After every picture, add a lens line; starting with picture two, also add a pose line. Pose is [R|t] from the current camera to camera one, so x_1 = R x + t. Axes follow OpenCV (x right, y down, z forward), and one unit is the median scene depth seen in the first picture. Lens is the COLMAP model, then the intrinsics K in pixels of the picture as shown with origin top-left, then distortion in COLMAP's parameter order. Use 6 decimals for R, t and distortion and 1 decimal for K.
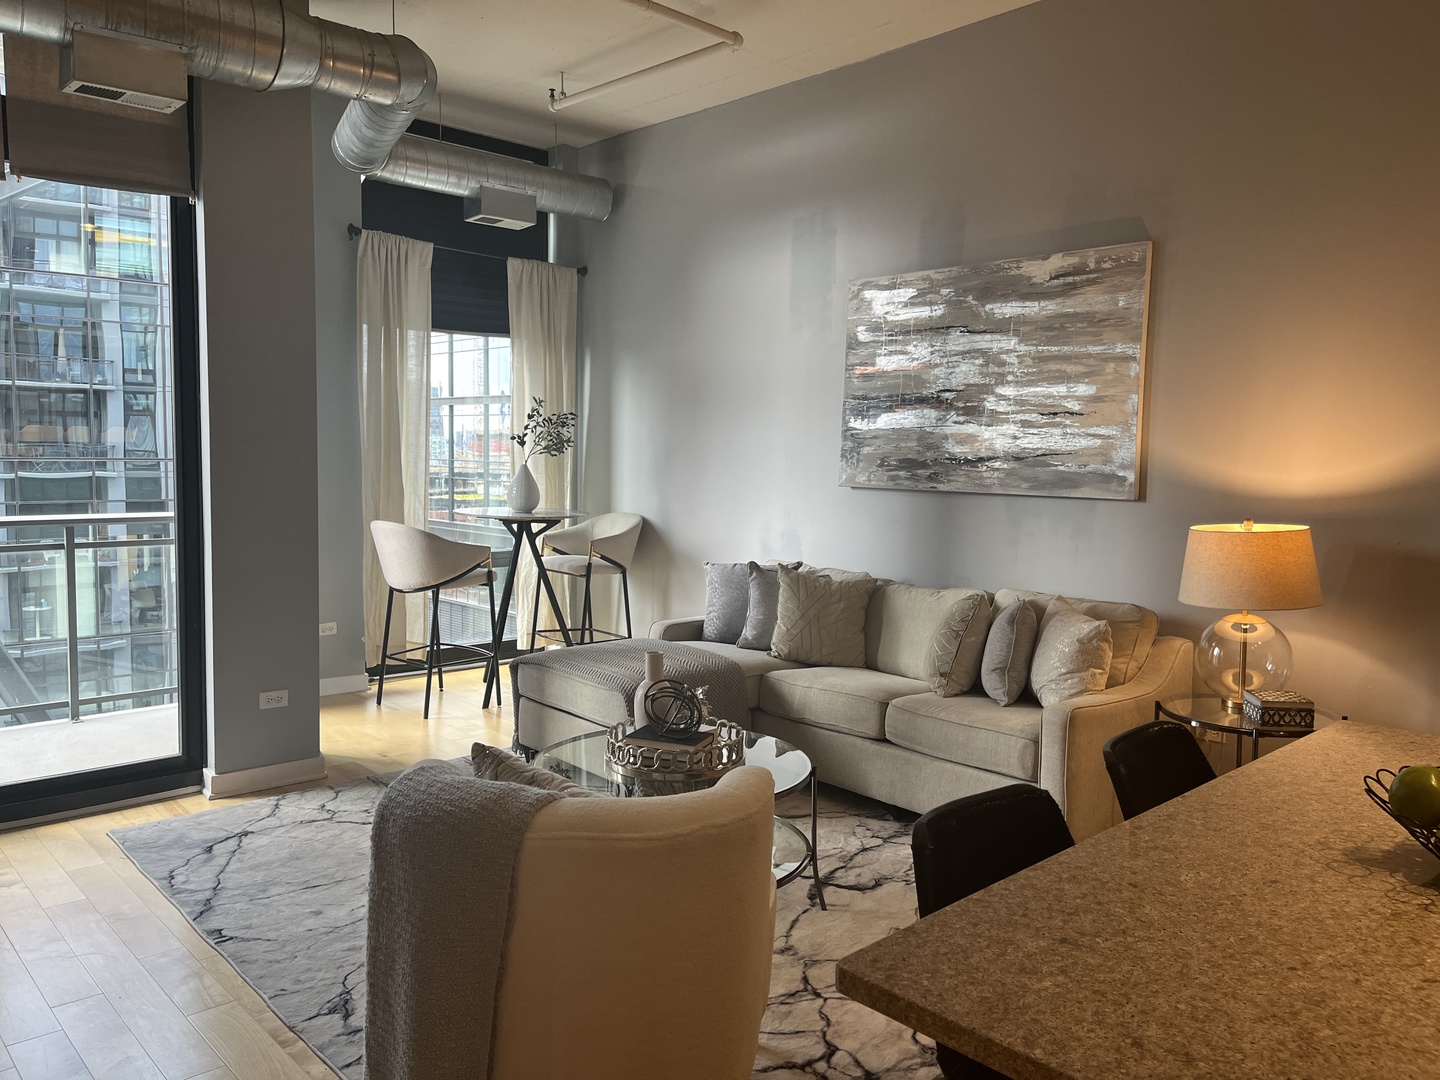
lens RADIAL K [[1088.3, 0, 719.0], [0, 1088.3, 531.7], [0, 0, 1]] dist [0.057597, -0.082858]
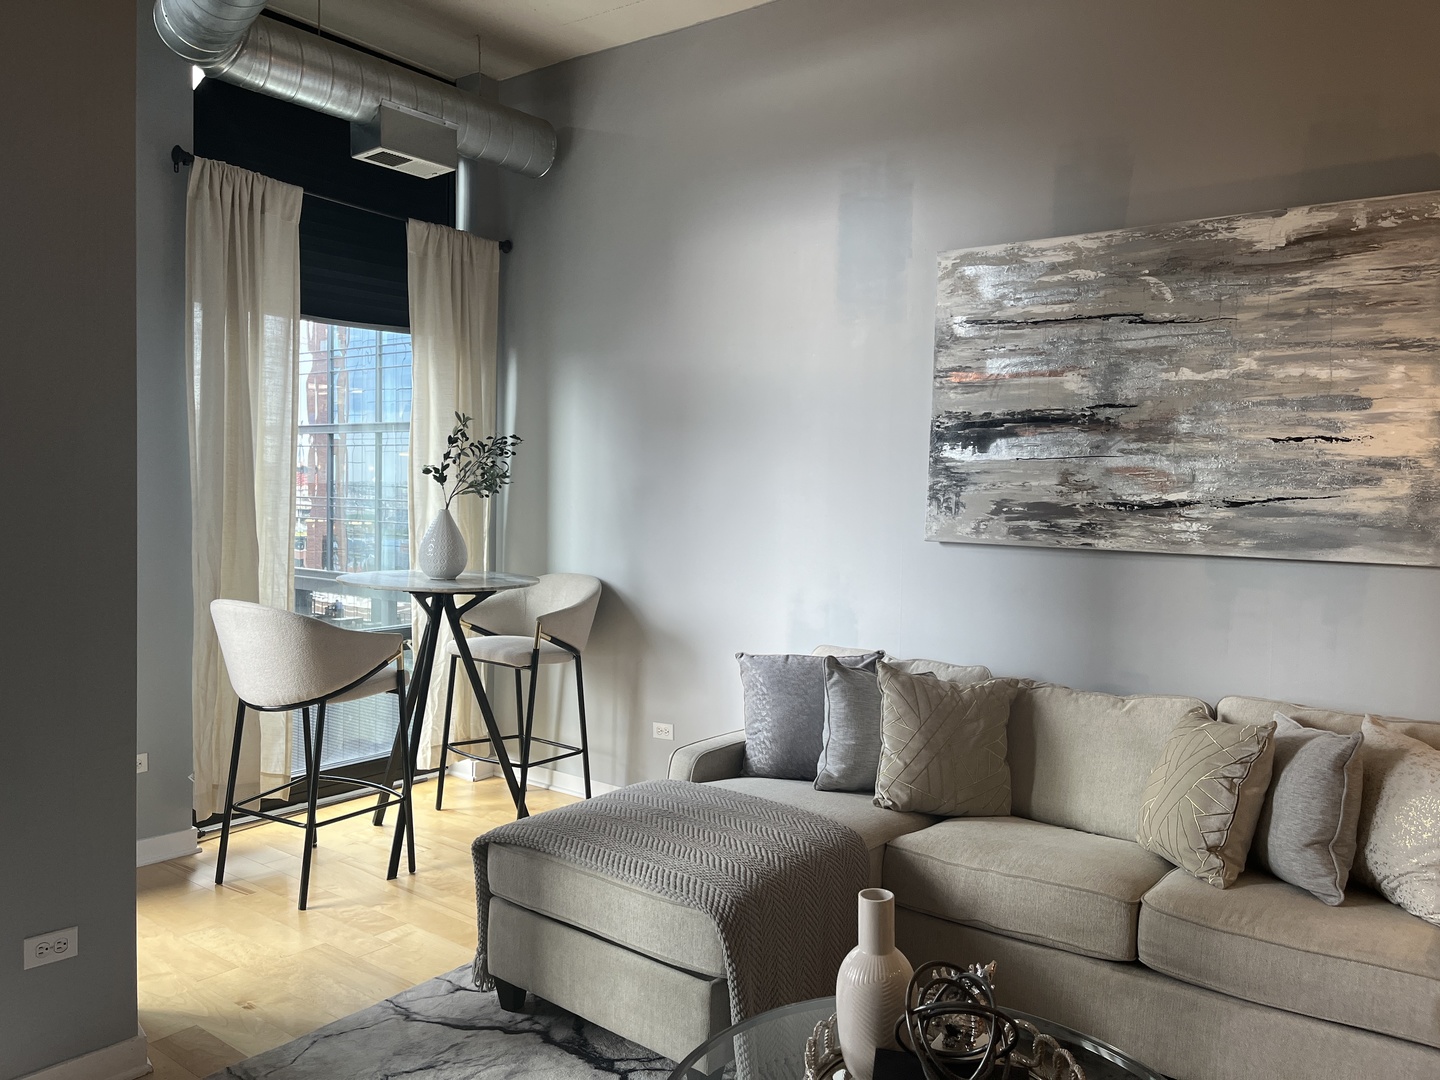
lens RADIAL K [[1088.6, 0, 727.7], [0, 1088.6, 526.6], [0, 0, 1]] dist [0.051743, -0.062561]
pose [[0.984068, -0.004663, 0.177730, -0.149230], [0.011209, 0.999294, -0.035848, -0.028990], [-0.177438, 0.037269, 0.983426, 0.346550]]
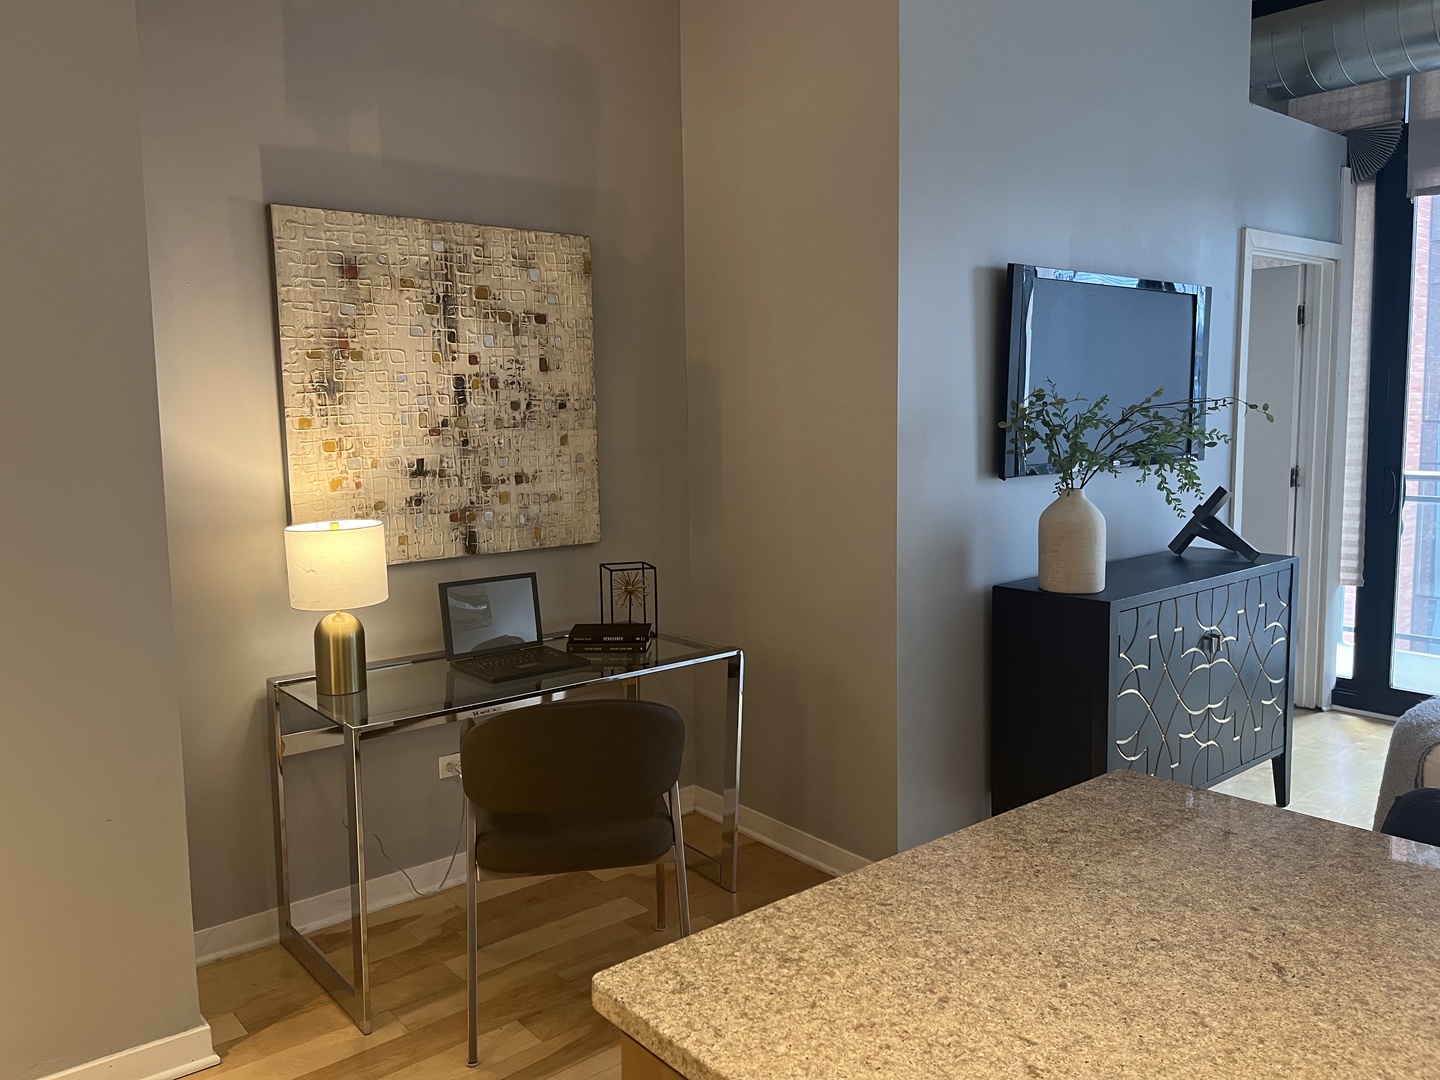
lens RADIAL K [[1088.3, 0, 719.0], [0, 1088.3, 531.7], [0, 0, 1]] dist [0.057597, -0.082858]
pose [[-0.065483, 0.093804, -0.993435, 0.358729], [-0.062512, 0.993230, 0.097906, -0.004785], [0.995894, 0.068513, -0.059176, 0.125766]]
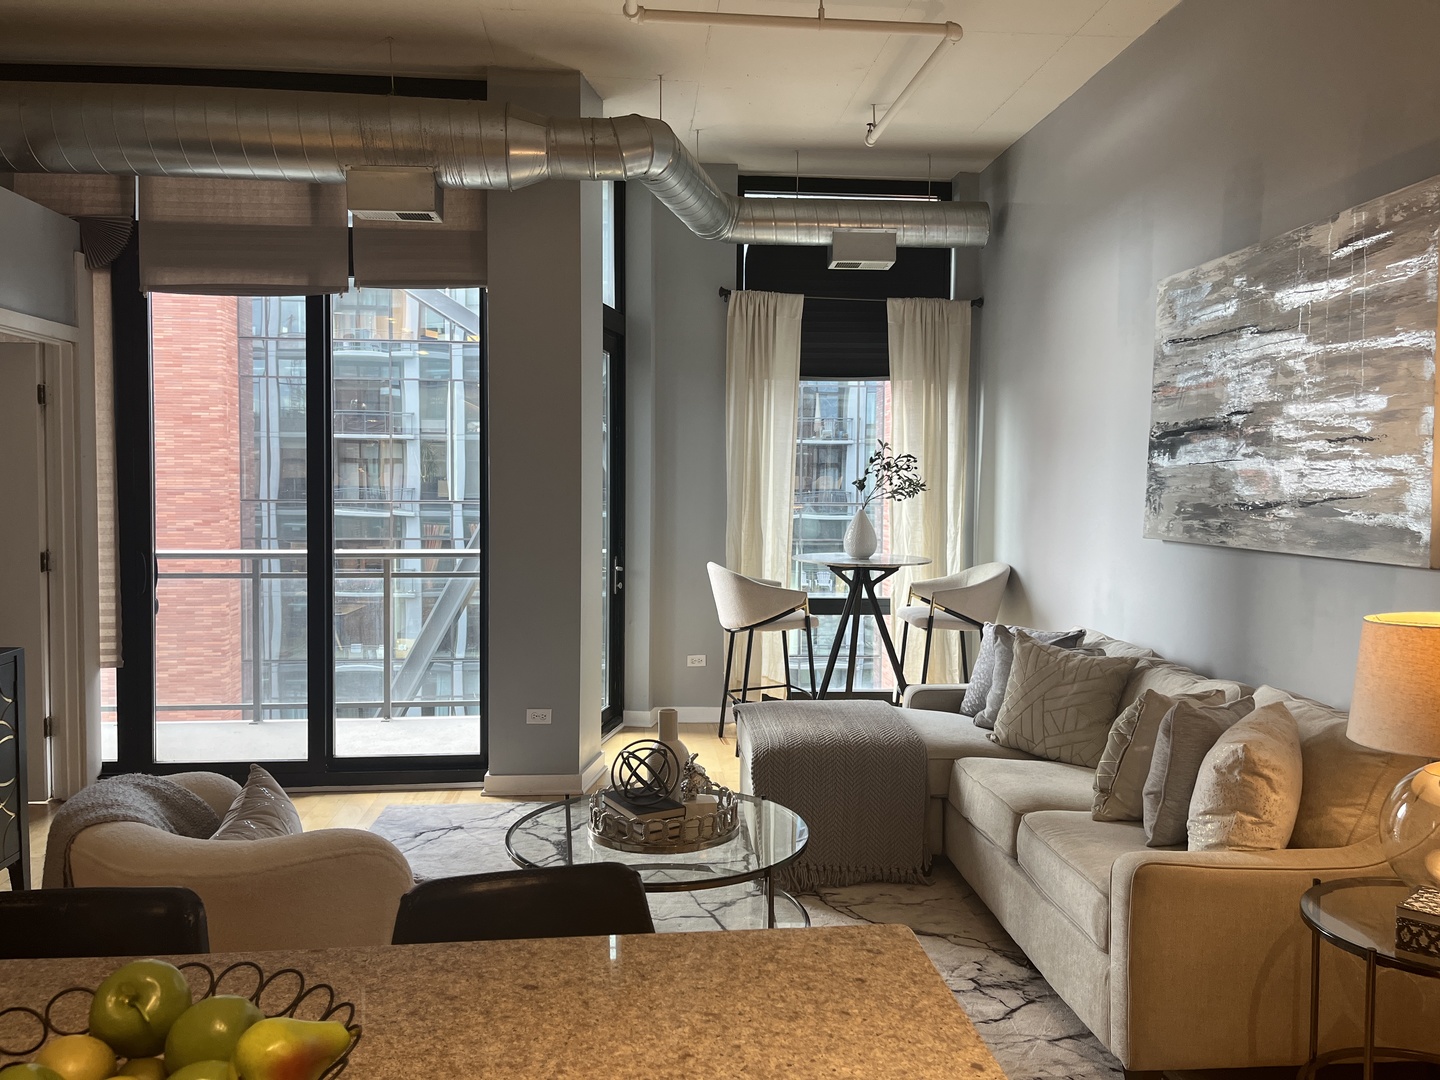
lens RADIAL K [[1088.3, 0, 719.0], [0, 1088.3, 531.7], [0, 0, 1]] dist [0.057597, -0.082858]
pose [[0.786714, 0.016034, -0.617110, 0.380010], [-0.040986, 0.998814, -0.026299, -0.013764], [0.615956, 0.045982, 0.786437, 0.191405]]
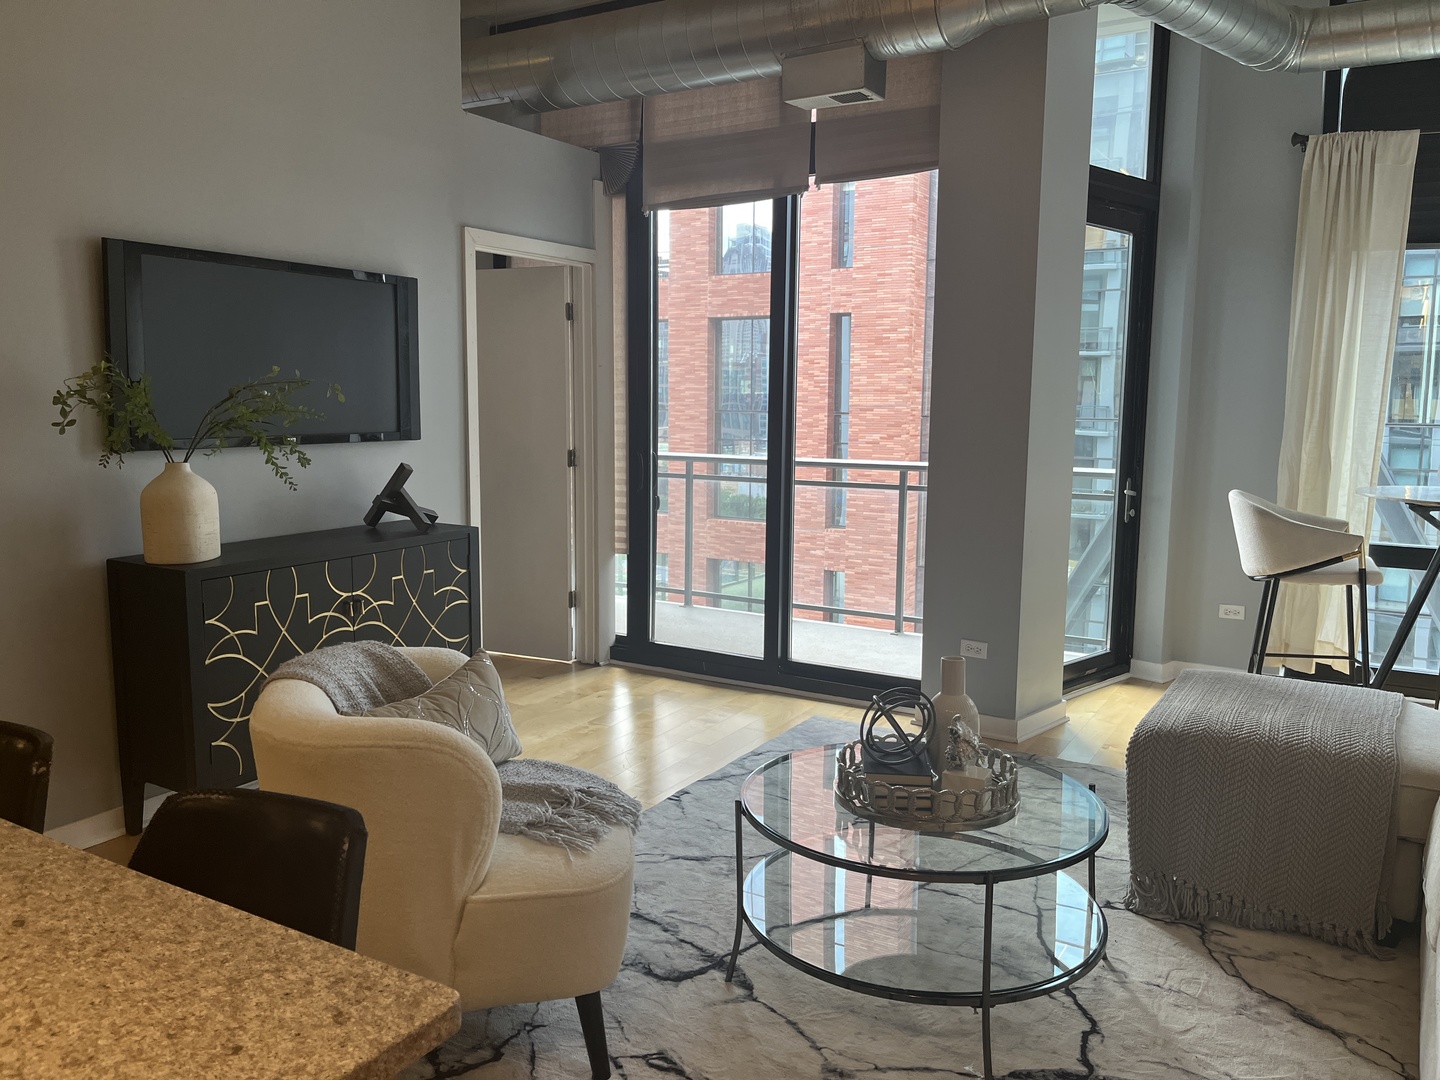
lens RADIAL K [[1082.4, 0, 722.2], [0, 1082.4, 534.7], [0, 0, 1]] dist [0.081556, -0.124722]
pose [[0.270180, 0.107066, -0.956838, 0.429259], [-0.078809, 0.992922, 0.088851, -0.021643], [0.959579, 0.051401, 0.276705, 0.429067]]
